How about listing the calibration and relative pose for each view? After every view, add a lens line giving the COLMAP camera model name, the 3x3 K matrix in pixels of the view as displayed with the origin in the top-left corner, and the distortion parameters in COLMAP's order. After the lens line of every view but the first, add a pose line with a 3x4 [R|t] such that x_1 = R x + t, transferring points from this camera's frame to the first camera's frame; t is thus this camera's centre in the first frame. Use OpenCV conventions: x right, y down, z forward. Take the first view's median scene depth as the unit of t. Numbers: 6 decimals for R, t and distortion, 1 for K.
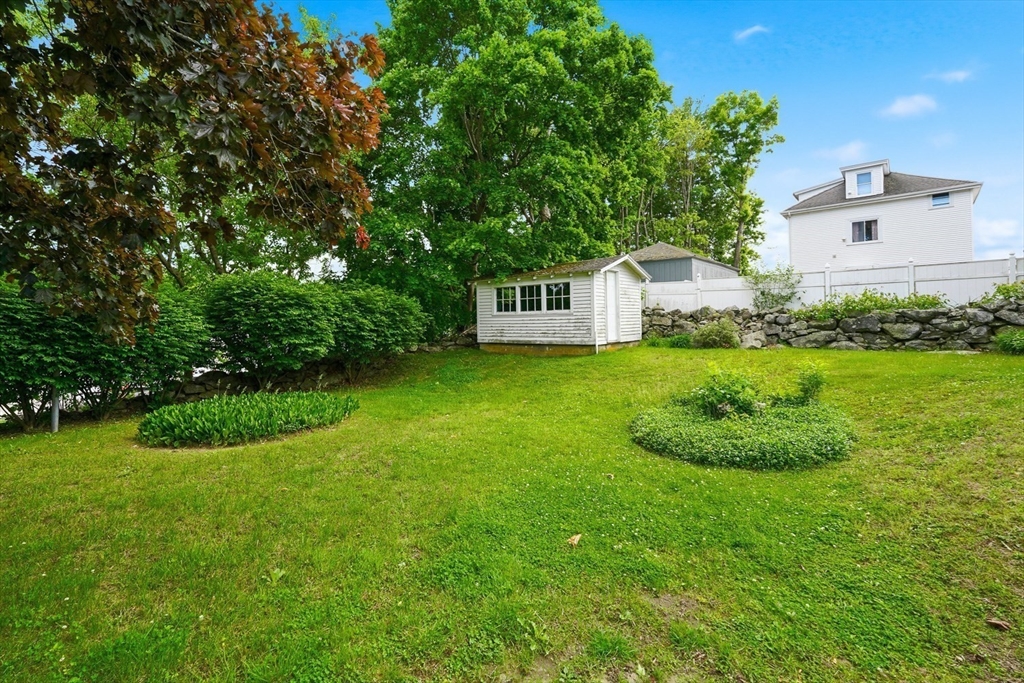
lens RADIAL K [[481.1, 0, 490.7], [0, 481.1, 321.6], [0, 0, 1]] dist [-0.002456, -0.001117]
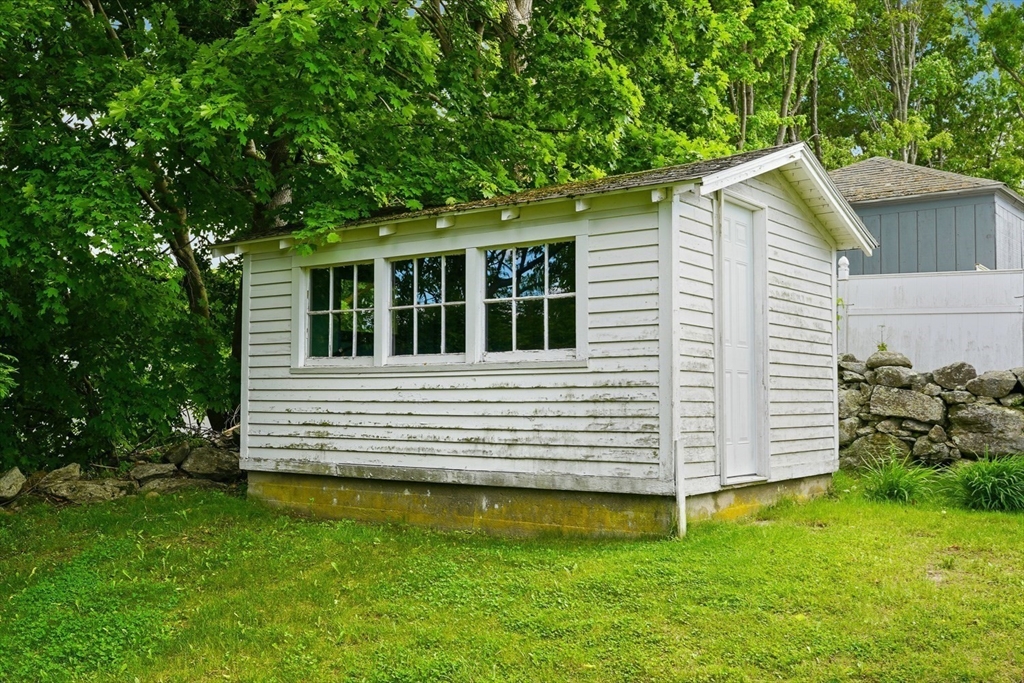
lens RADIAL K [[1024.0, 0, 512.1], [0, 1024.0, 341.7], [0, 0, 1]] dist [-0.007219, 0.000000]
pose [[0.996731, 0.026465, 0.076329, 0.088176], [-0.021368, 0.997535, -0.066832, 0.007240], [-0.077910, 0.064982, 0.994840, 0.455614]]
